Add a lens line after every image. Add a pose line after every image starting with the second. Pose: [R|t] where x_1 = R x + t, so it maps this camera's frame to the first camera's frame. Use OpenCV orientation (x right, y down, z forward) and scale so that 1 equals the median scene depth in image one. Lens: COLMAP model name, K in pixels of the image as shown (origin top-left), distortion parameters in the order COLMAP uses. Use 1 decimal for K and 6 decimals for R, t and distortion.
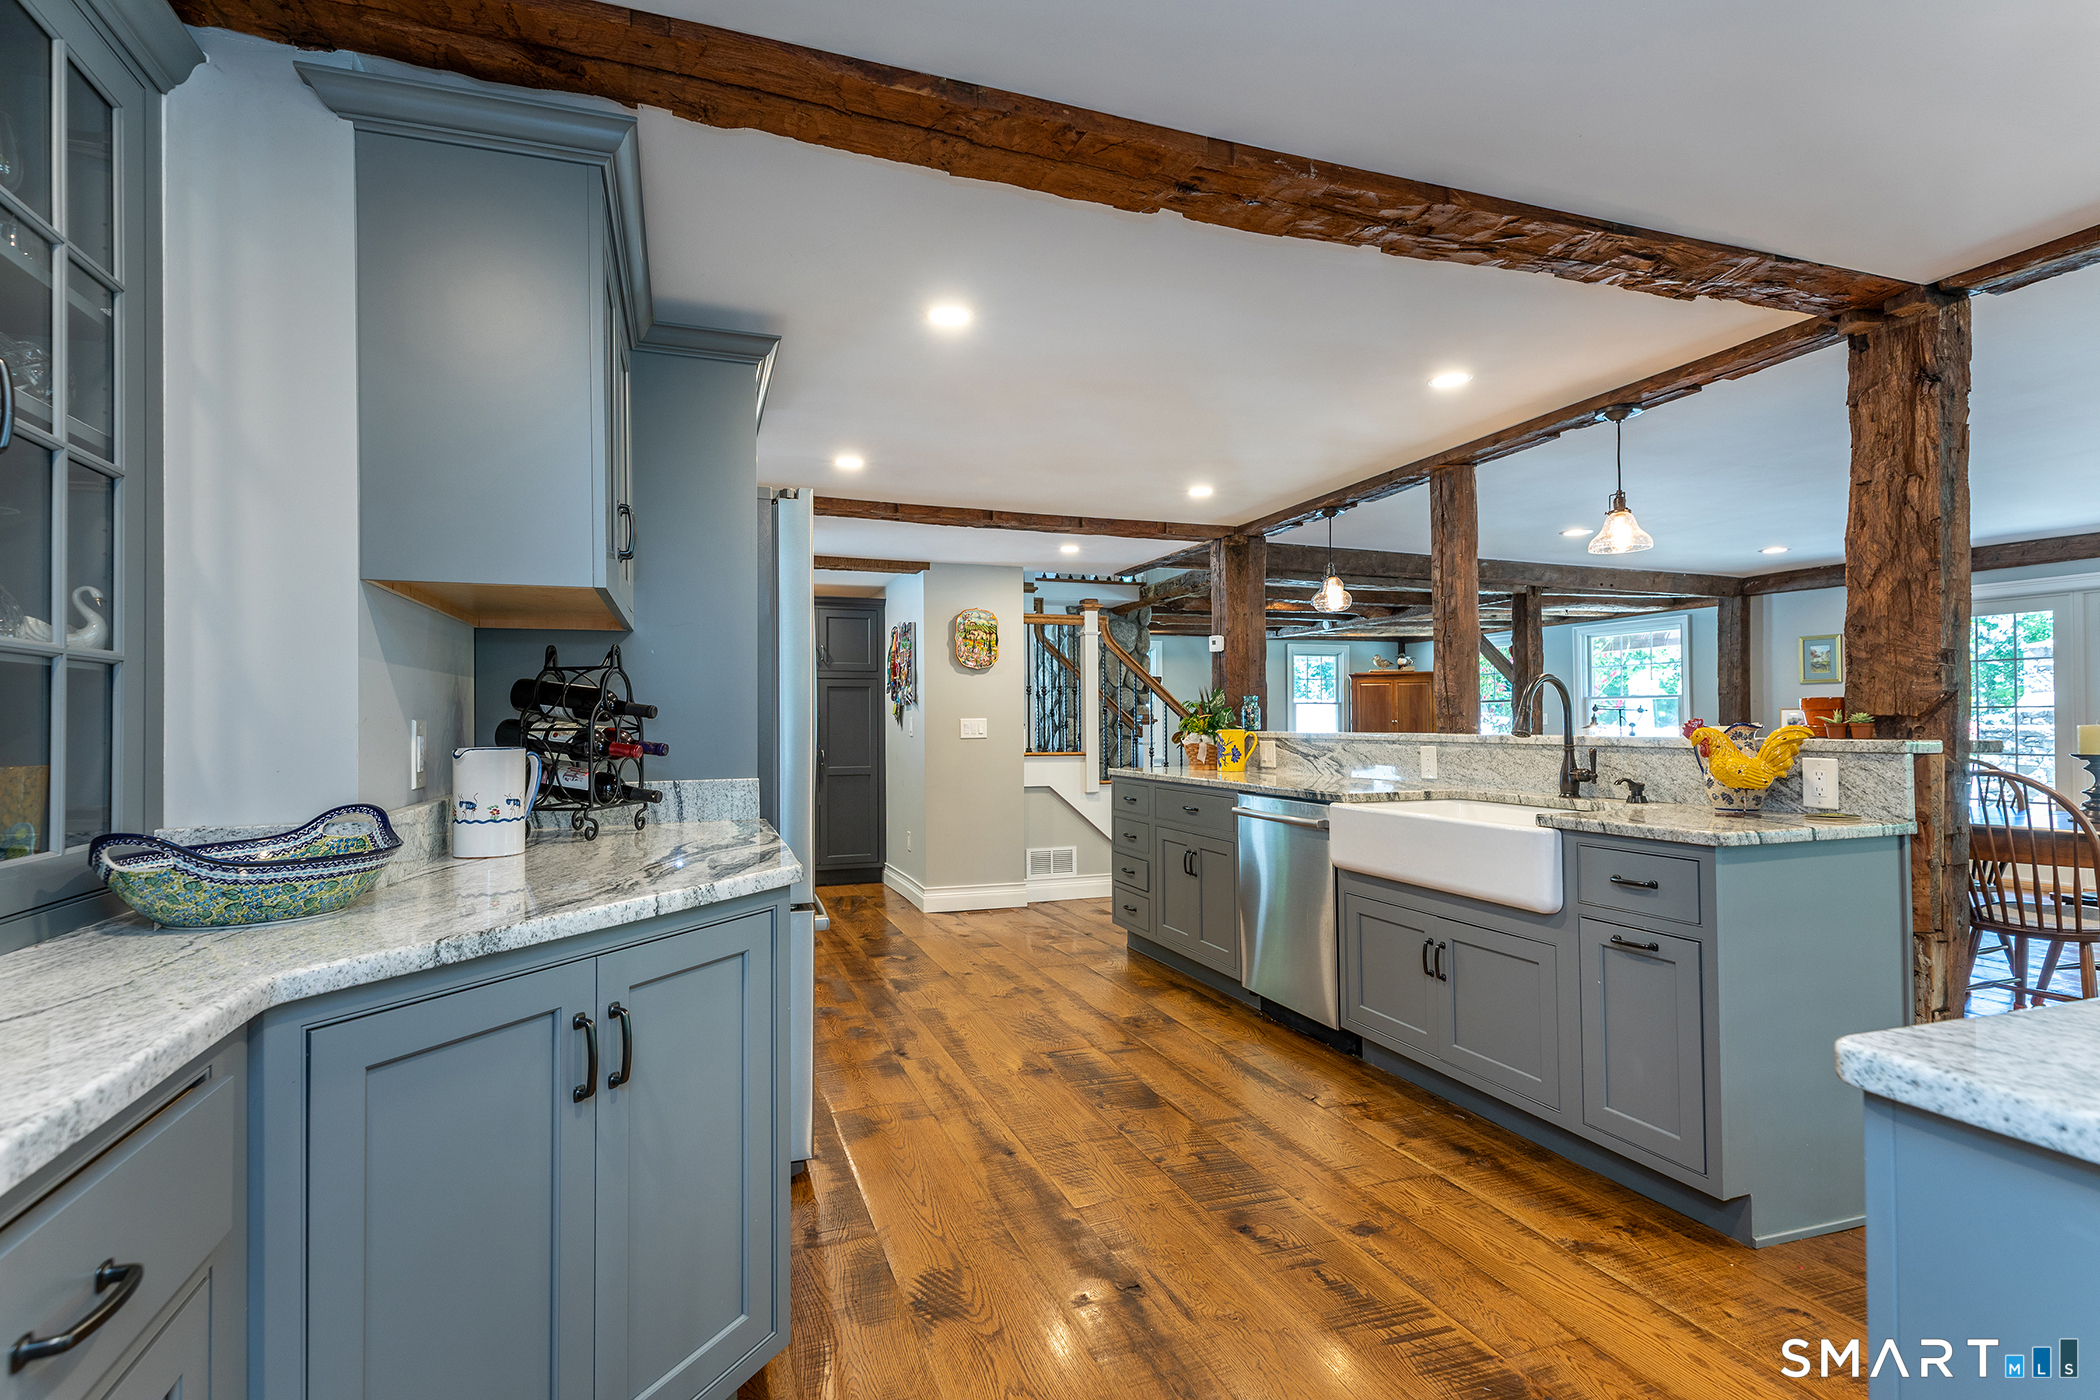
lens RADIAL K [[987.7, 0, 1009.5], [0, 987.7, 711.5], [0, 0, 1]] dist [0.001250, -0.000335]
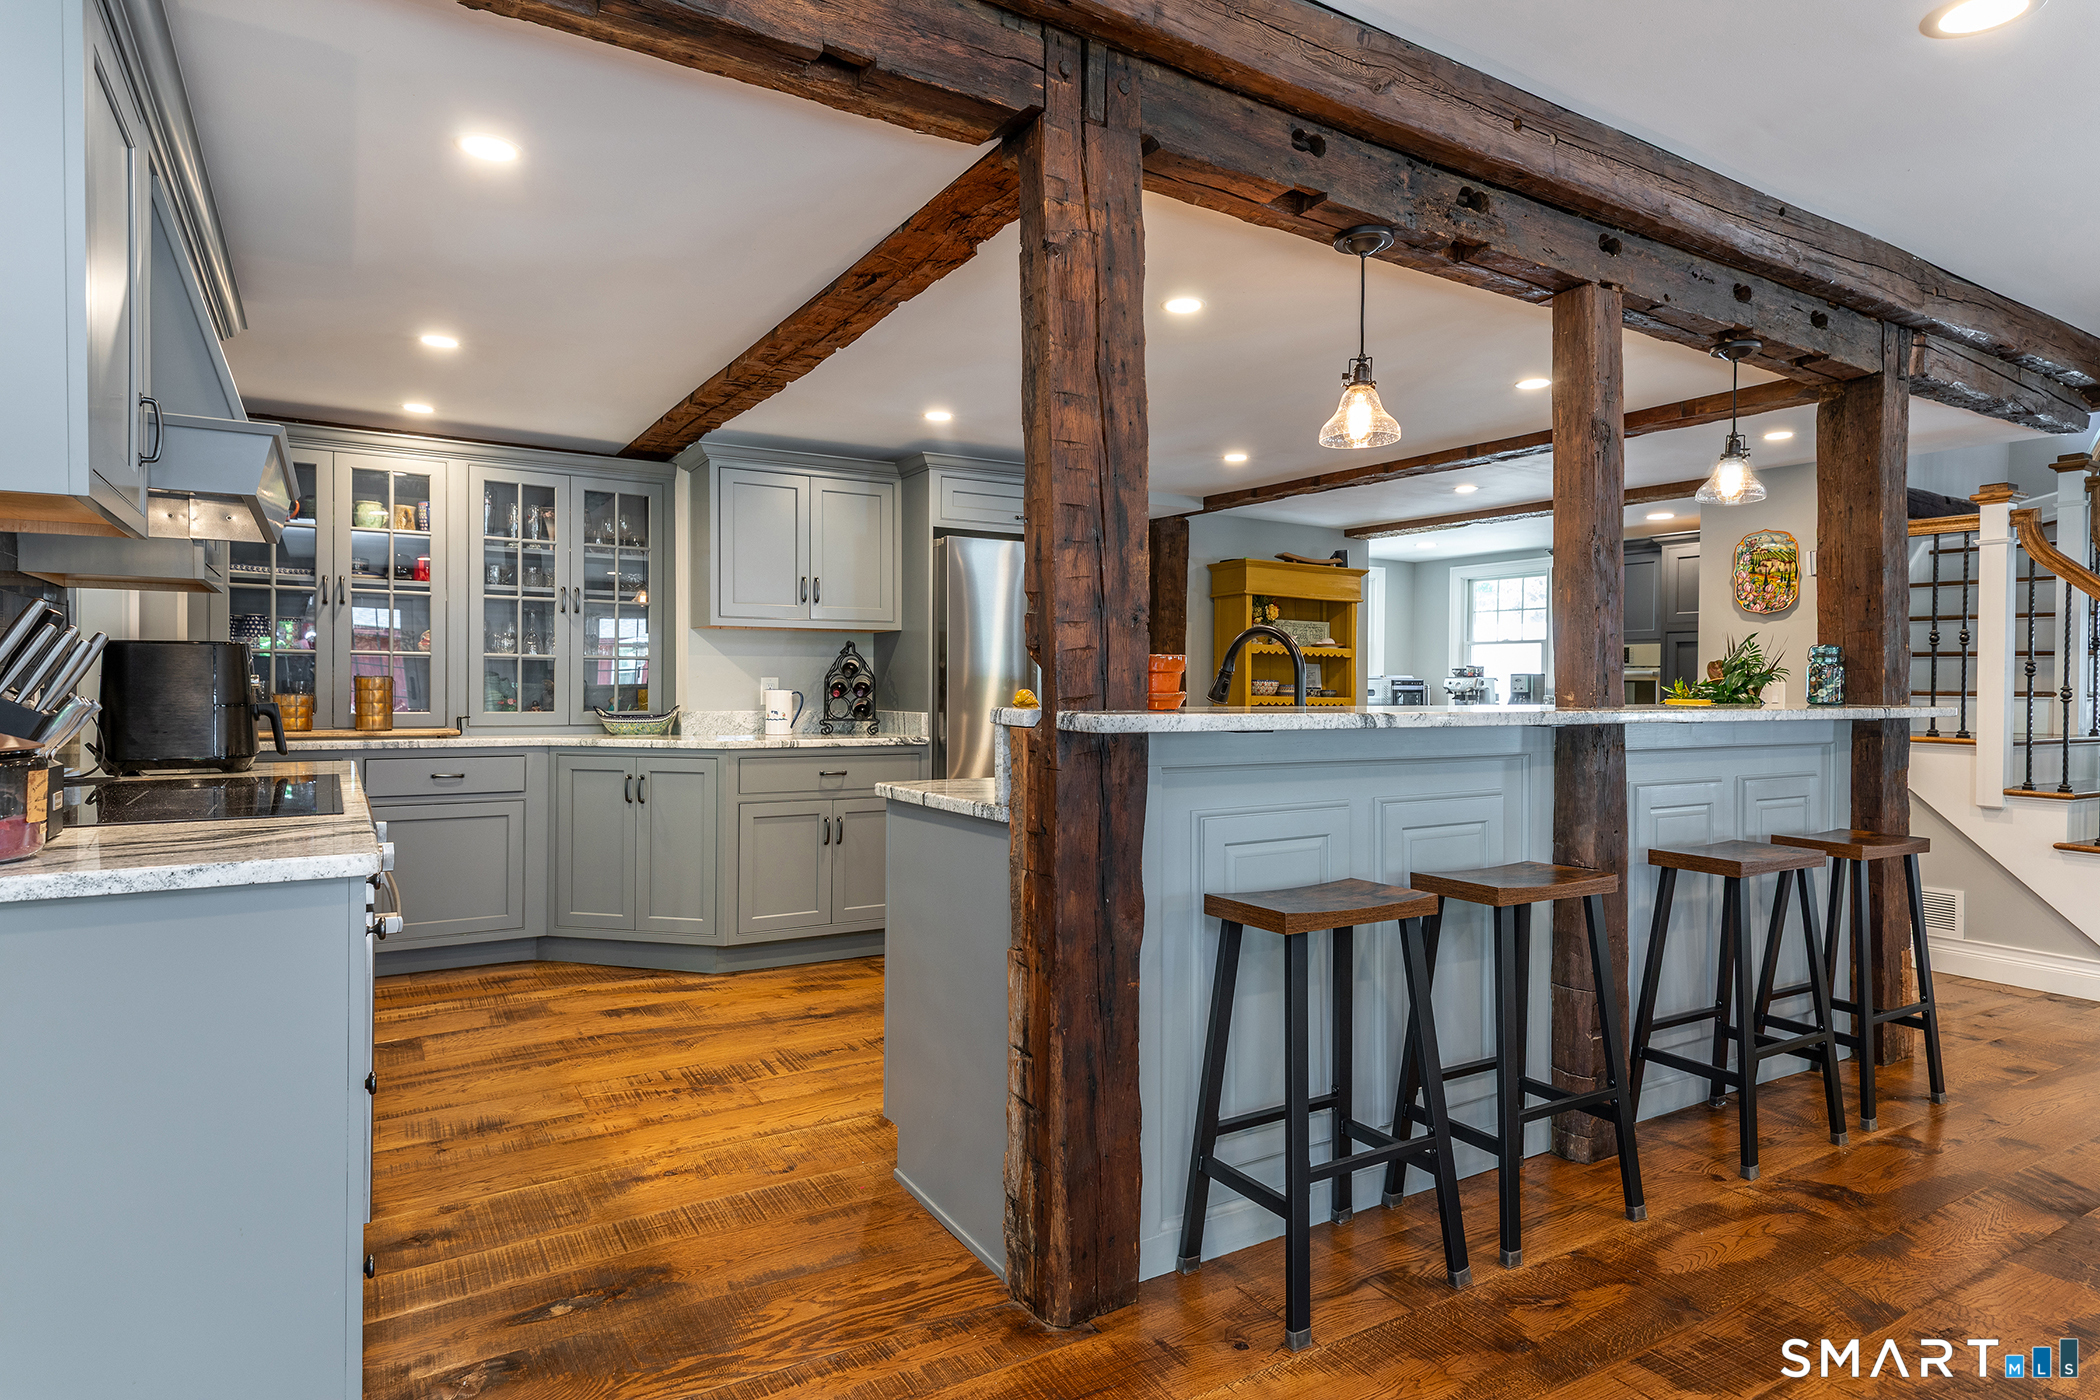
lens RADIAL K [[1129.0, 0, 1058.2], [0, 1129.0, 699.0], [0, 0, 1]] dist [0.017455, -0.004241]
pose [[0.237852, 0.020848, -0.971078, 1.804779], [0.001522, 0.999760, 0.021837, 0.001226], [0.971300, -0.006672, 0.237763, 0.810287]]
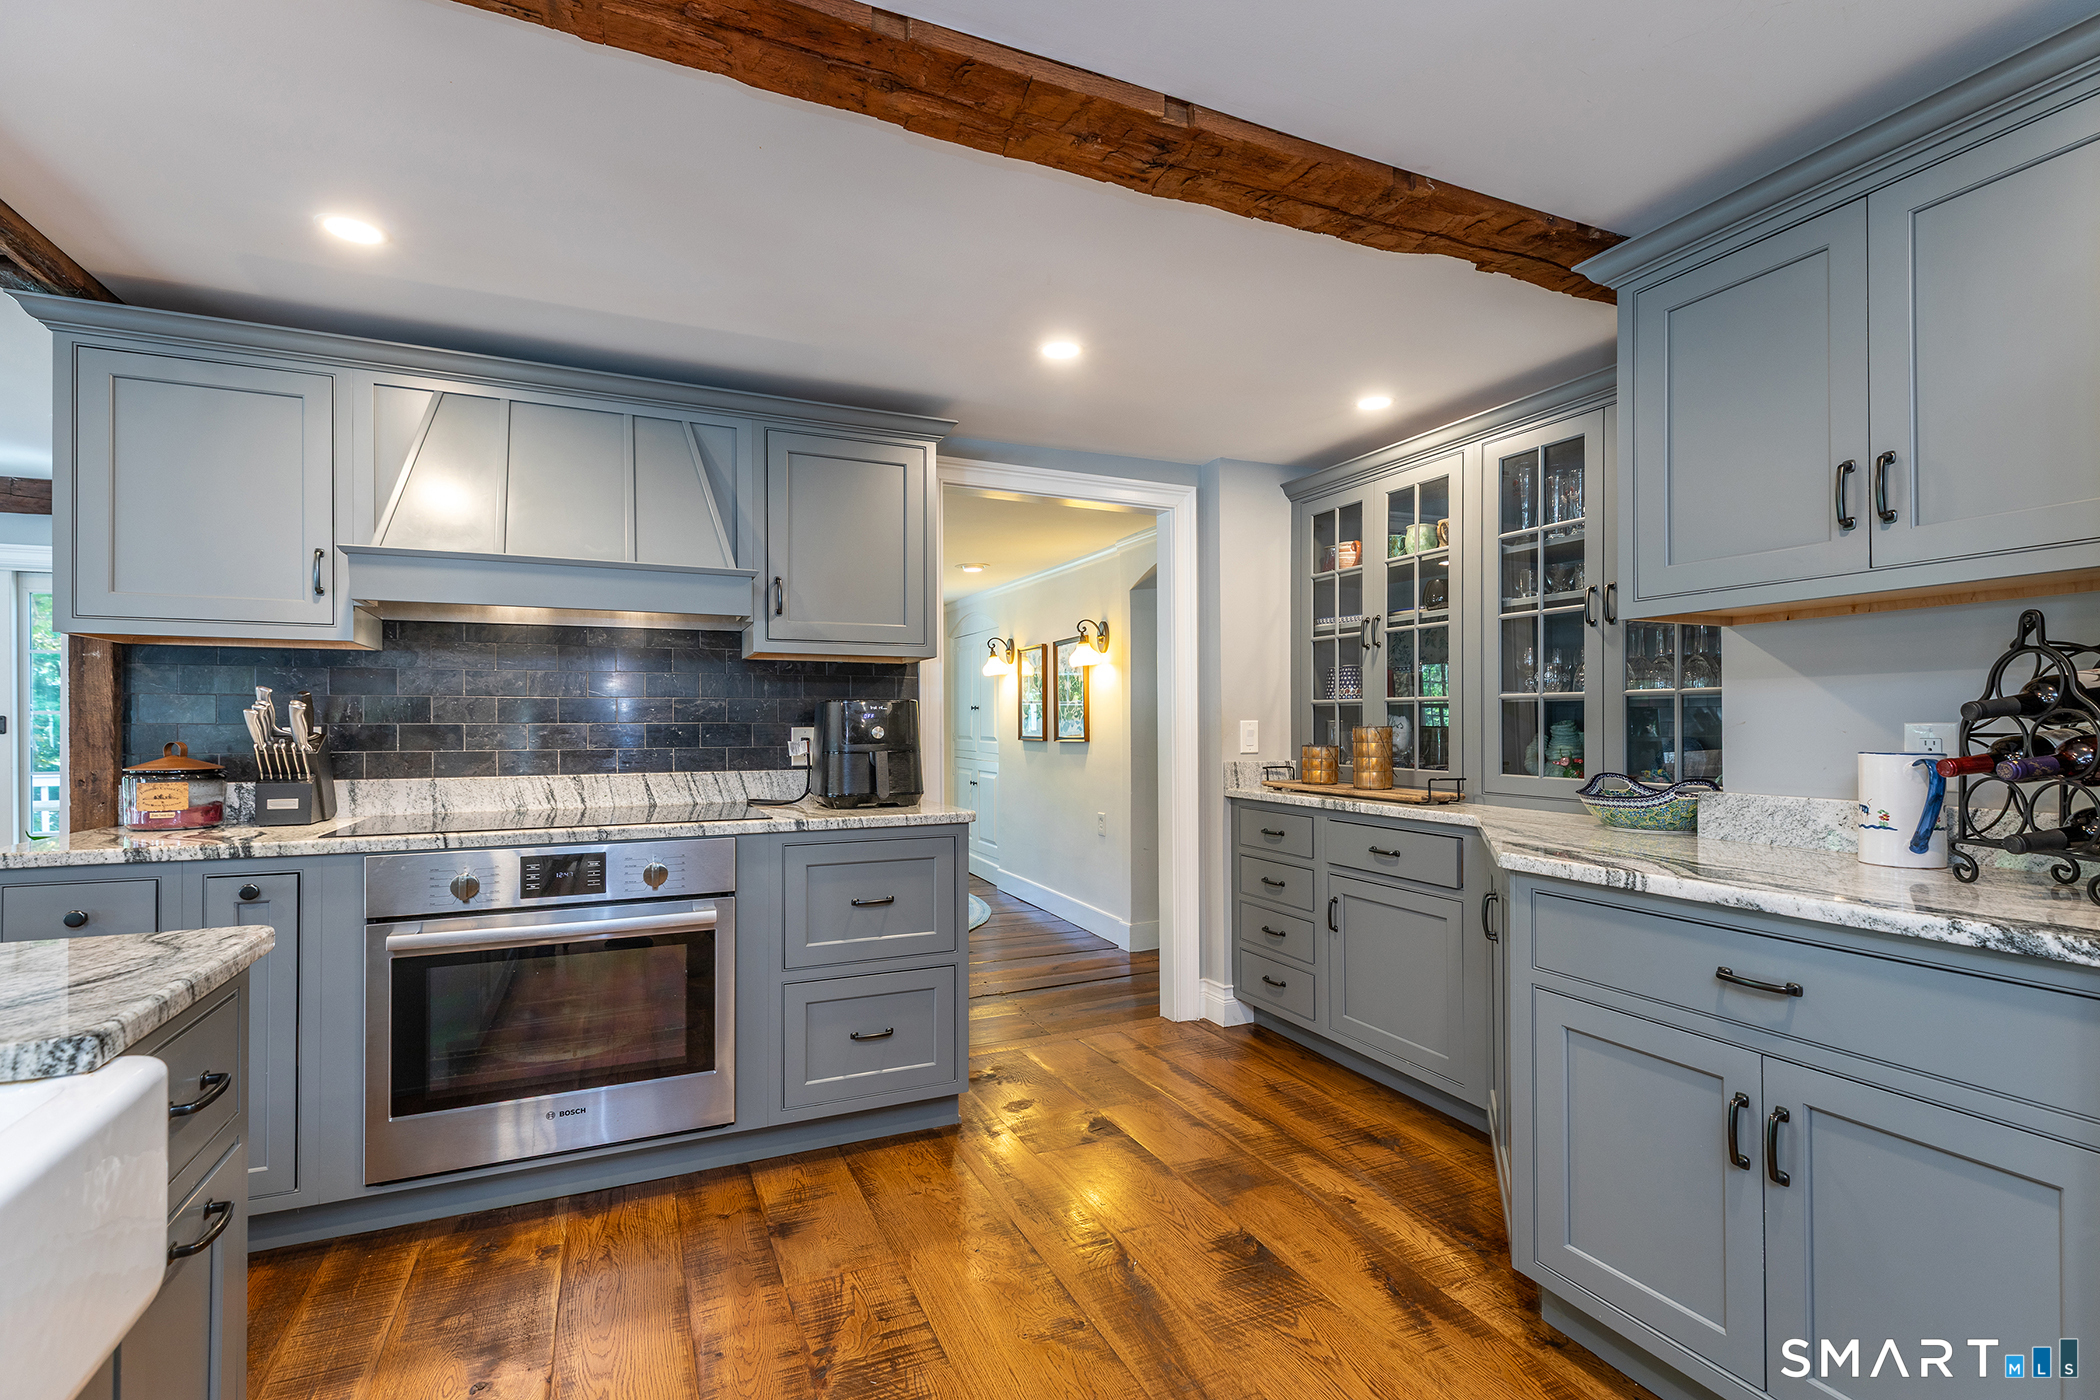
lens RADIAL K [[938.9, 0, 1048.7], [0, 938.9, 714.0], [0, 0, 1]] dist [0.011722, -0.001303]
pose [[-0.993060, 0.004424, -0.117526, 0.302377], [0.007122, 0.999720, -0.022547, 0.011560], [0.117393, -0.023228, -0.992814, 1.461566]]
